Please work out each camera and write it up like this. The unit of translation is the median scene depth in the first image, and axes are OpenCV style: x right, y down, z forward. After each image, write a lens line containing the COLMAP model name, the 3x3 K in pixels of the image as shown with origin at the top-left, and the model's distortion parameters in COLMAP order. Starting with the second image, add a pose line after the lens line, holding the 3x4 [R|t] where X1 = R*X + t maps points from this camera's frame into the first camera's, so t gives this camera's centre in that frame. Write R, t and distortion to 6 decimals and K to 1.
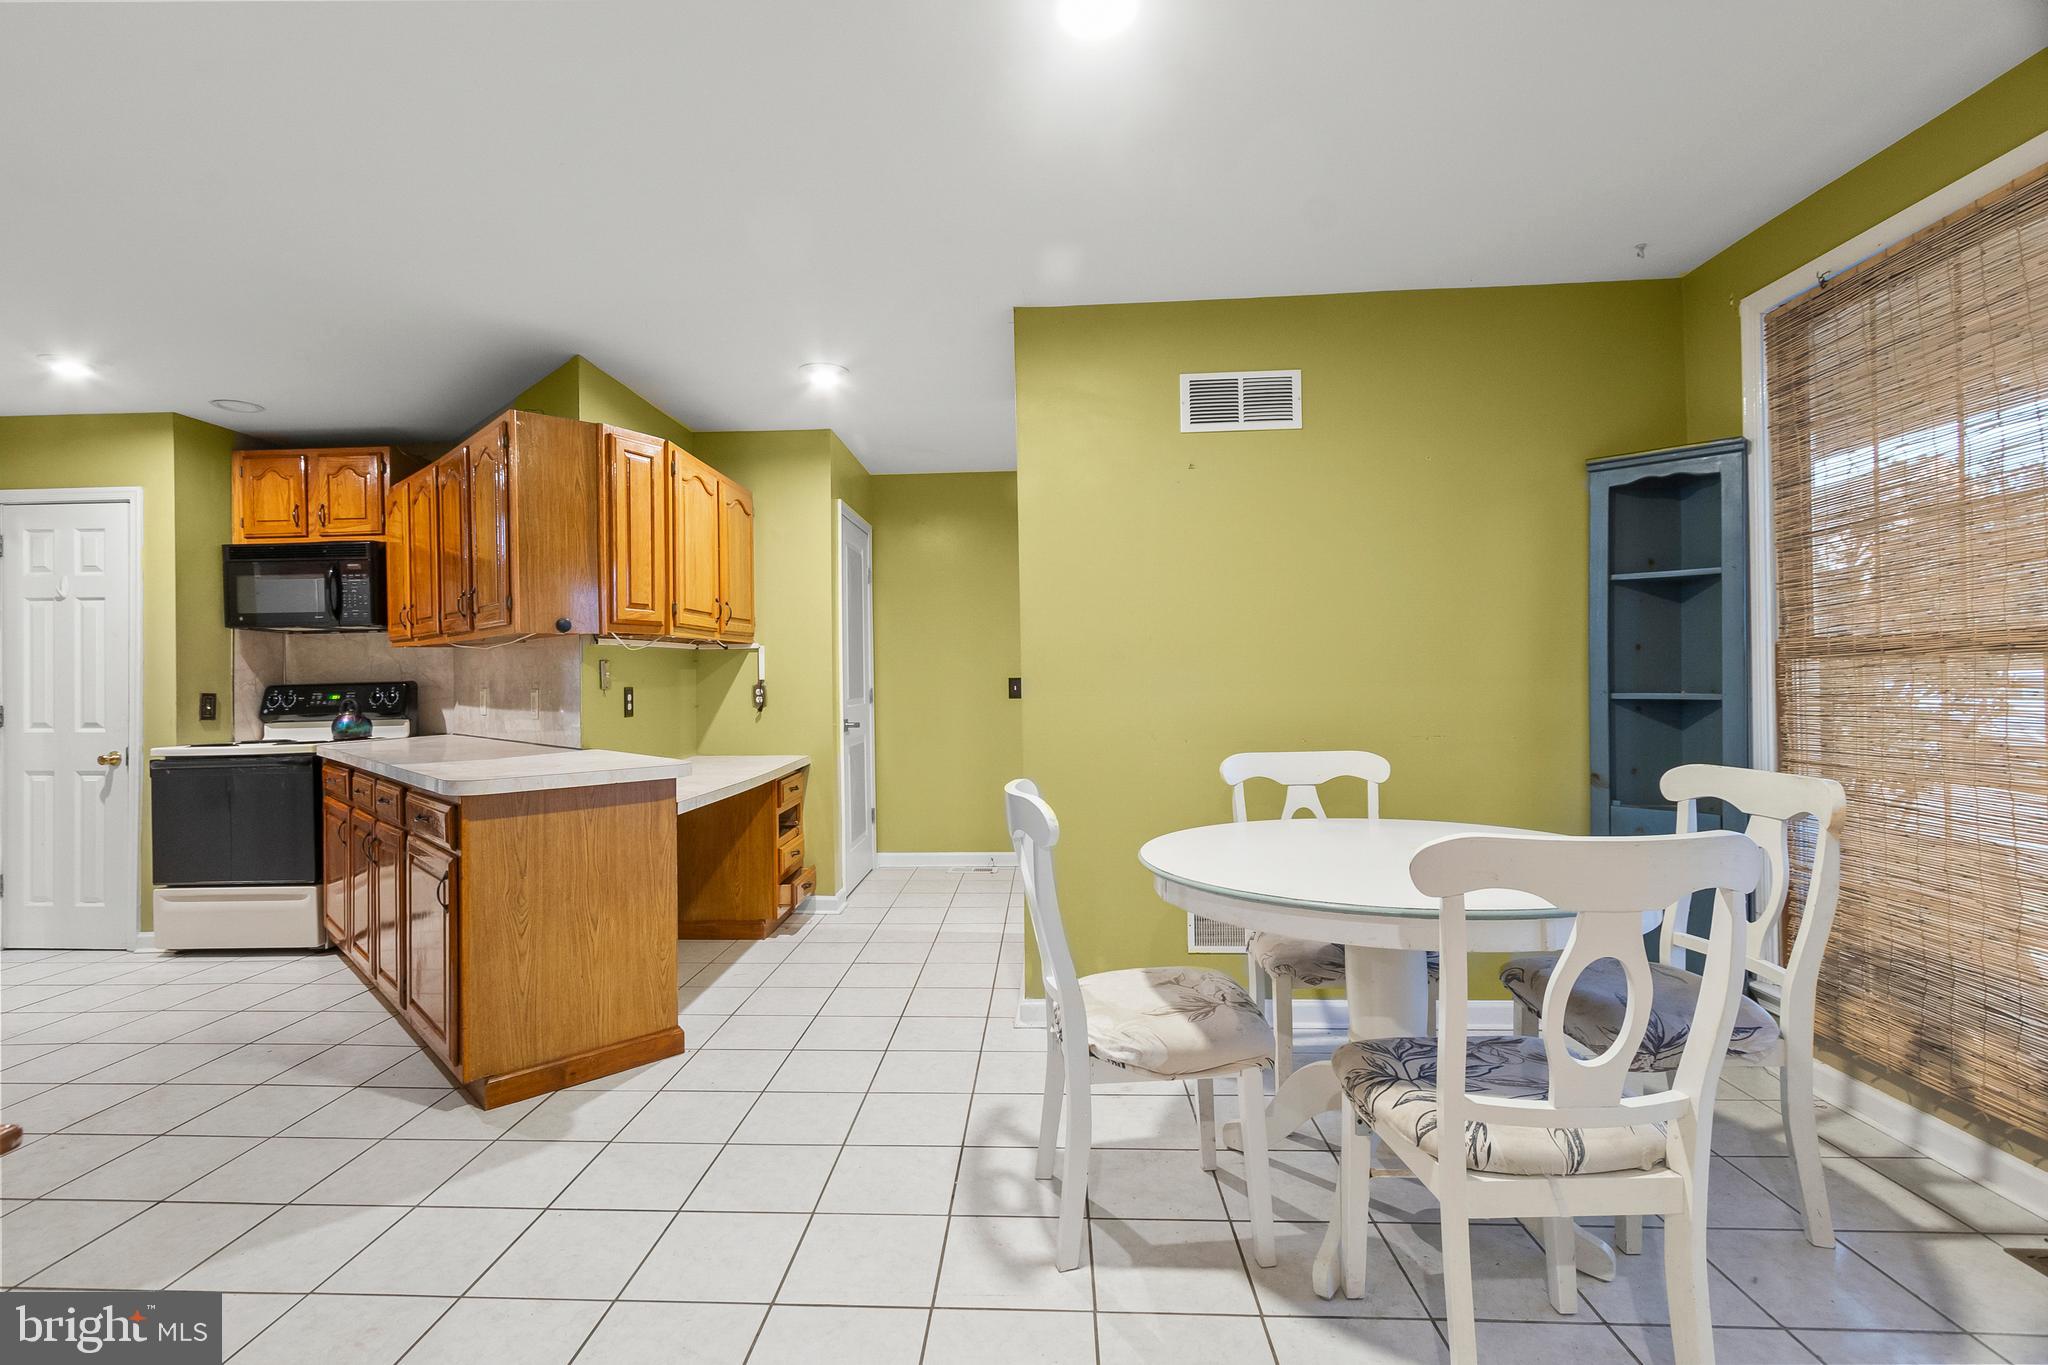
lens RADIAL K [[917.2, 0, 979.6], [0, 917.2, 673.2], [0, 0, 1]] dist [0.022849, -0.007514]
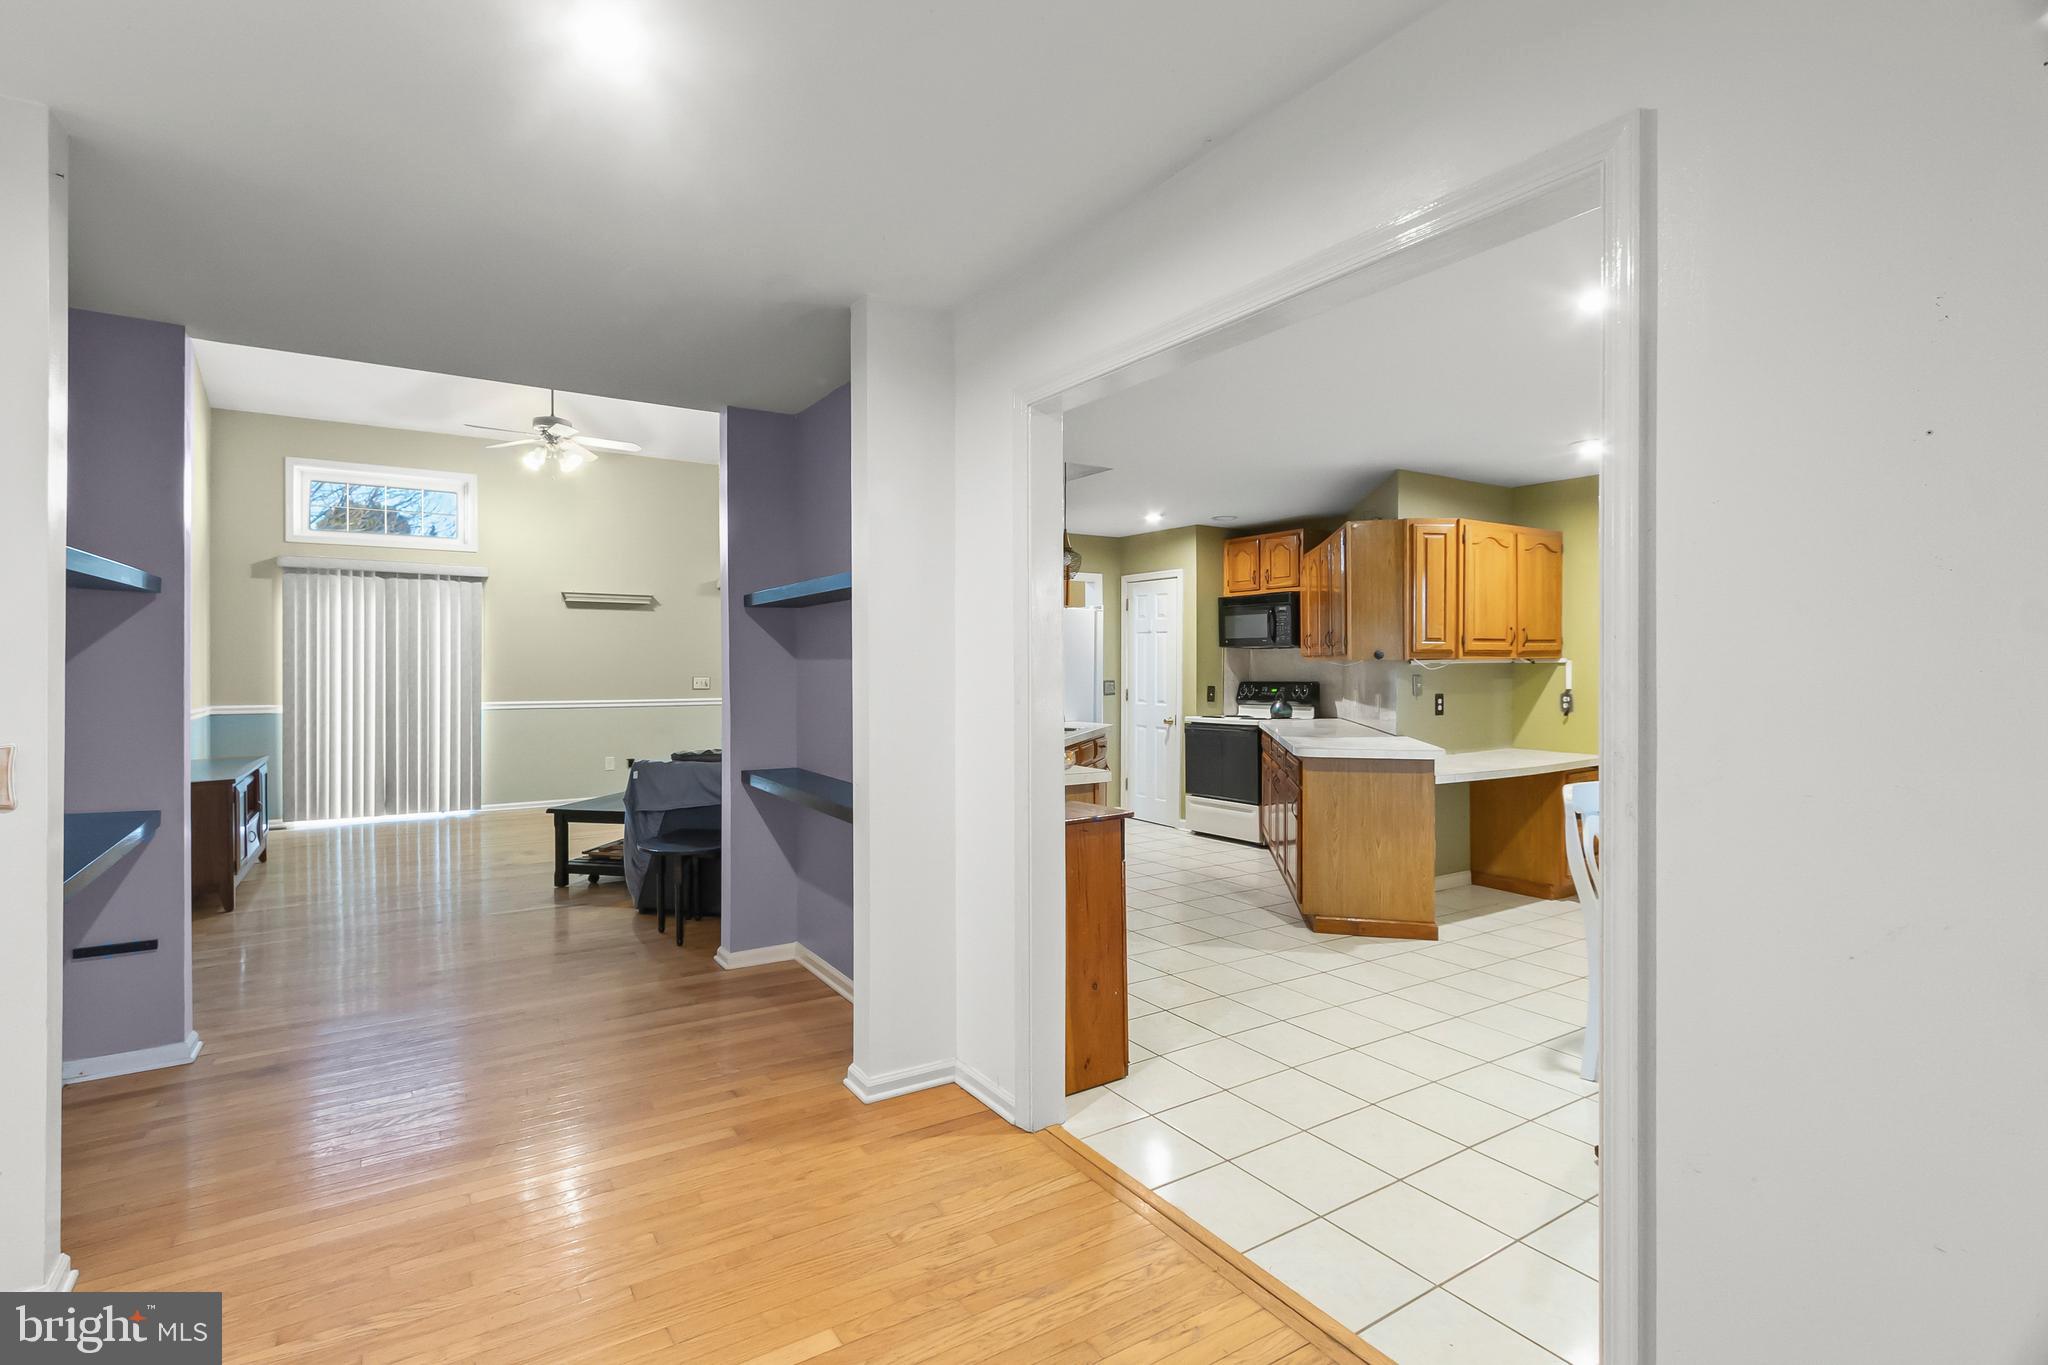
lens RADIAL K [[936.5, 0, 998.3], [0, 936.5, 662.8], [0, 0, 1]] dist [0.013965, -0.002287]
pose [[0.587362, 0.013682, -0.809209, 0.346900], [-0.005276, 0.999901, 0.013076, -0.043423], [0.809307, -0.003411, 0.587375, -0.341321]]
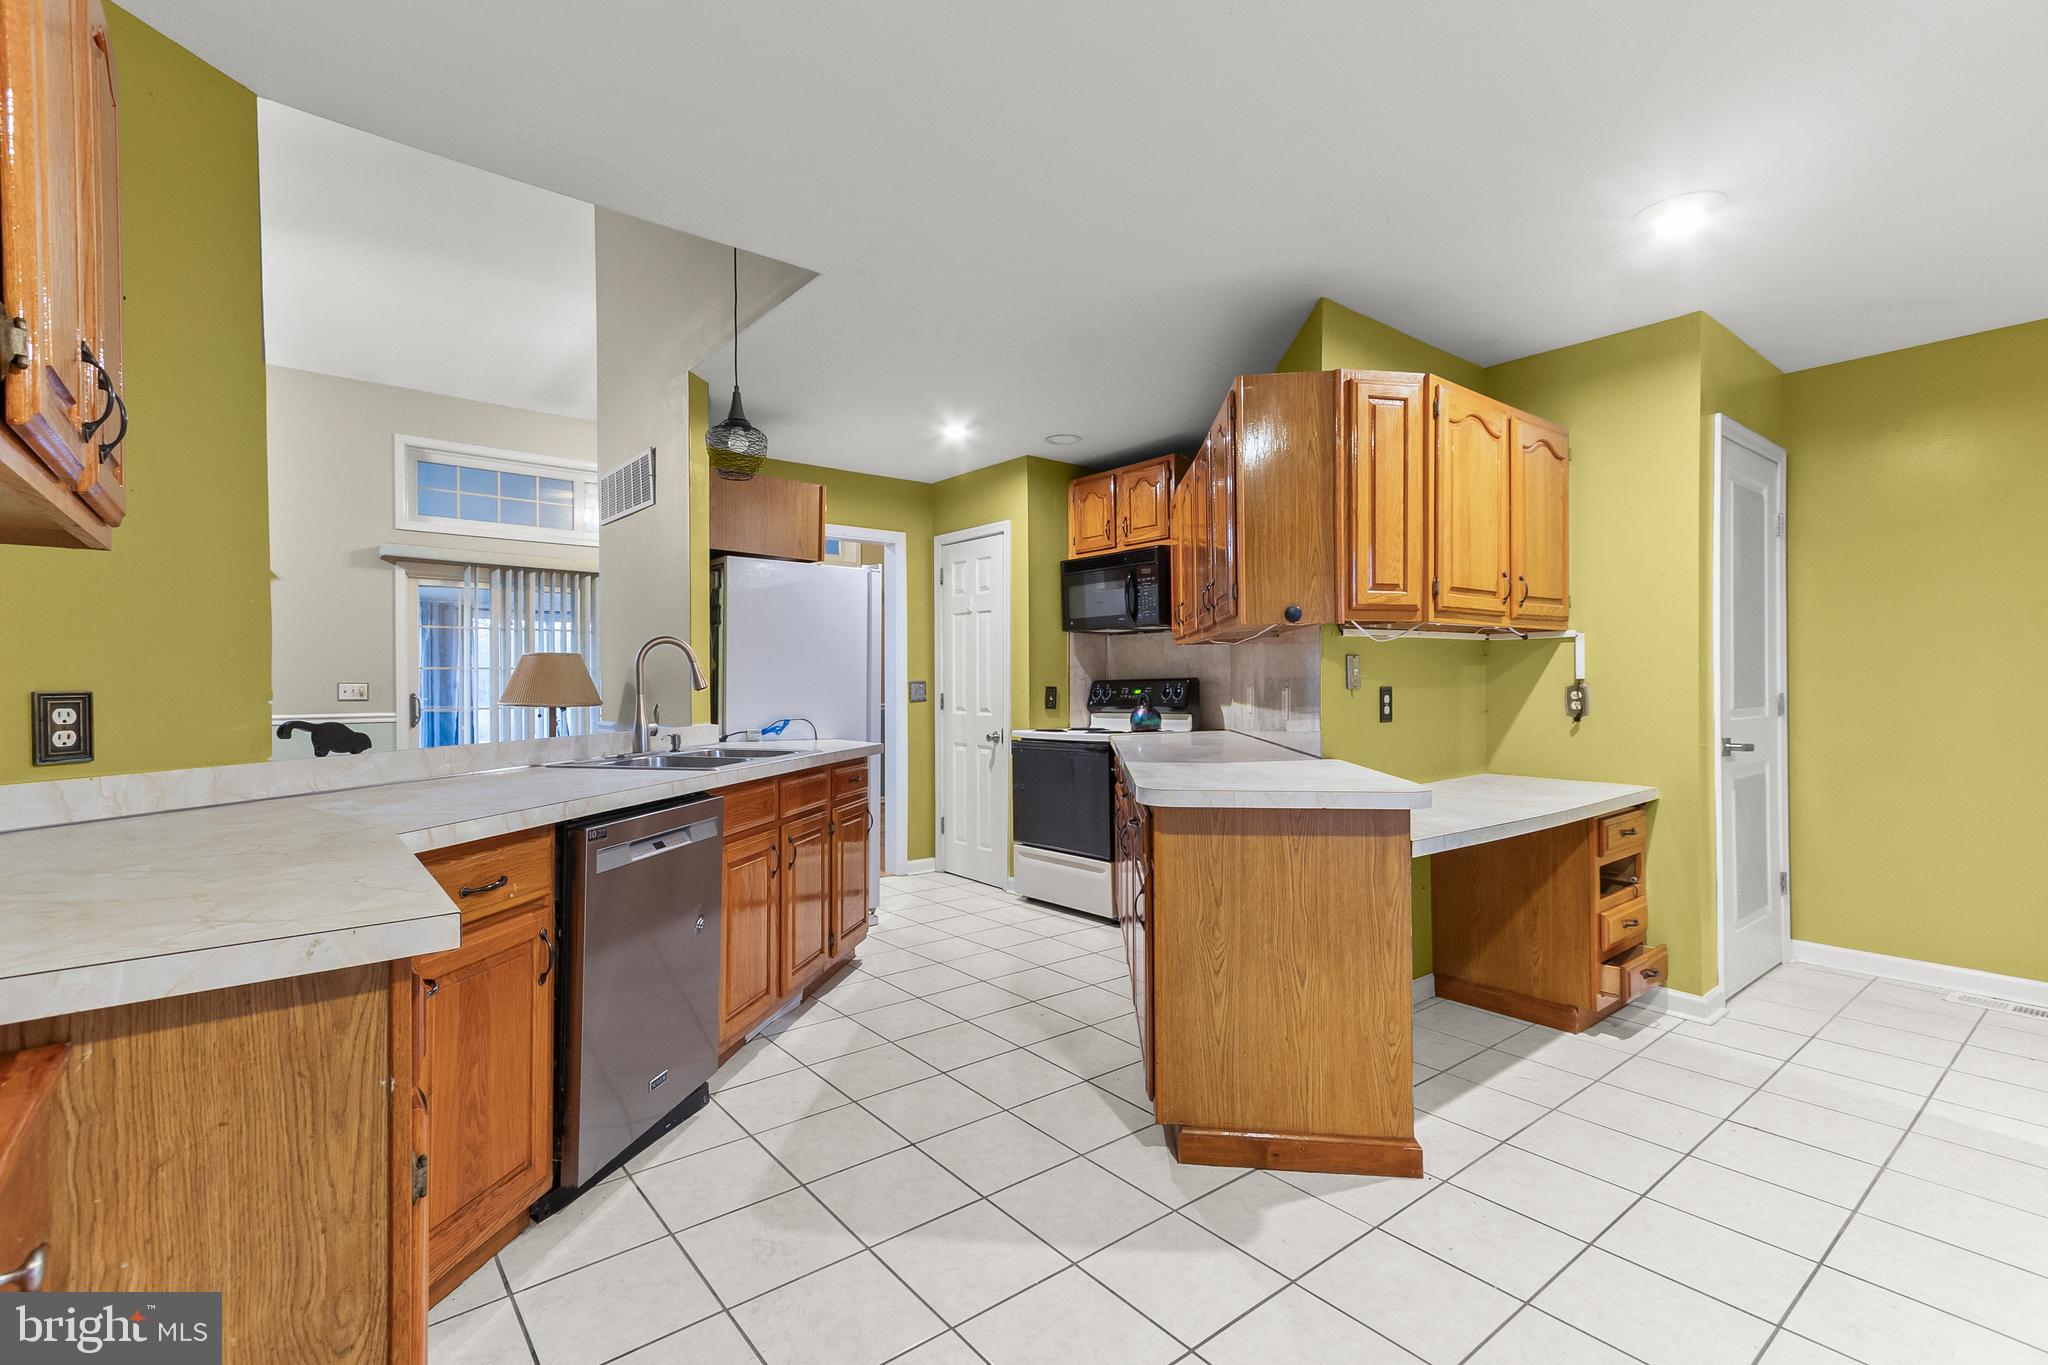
lens RADIAL K [[917.2, 0, 1006.1], [0, 917.2, 677.6], [0, 0, 1]] dist [0.022849, -0.007514]
pose [[0.672740, 0.006422, -0.739851, 0.003587], [-0.000763, 0.999968, 0.007986, 0.000608], [0.739879, -0.004808, 0.672723, 0.172580]]
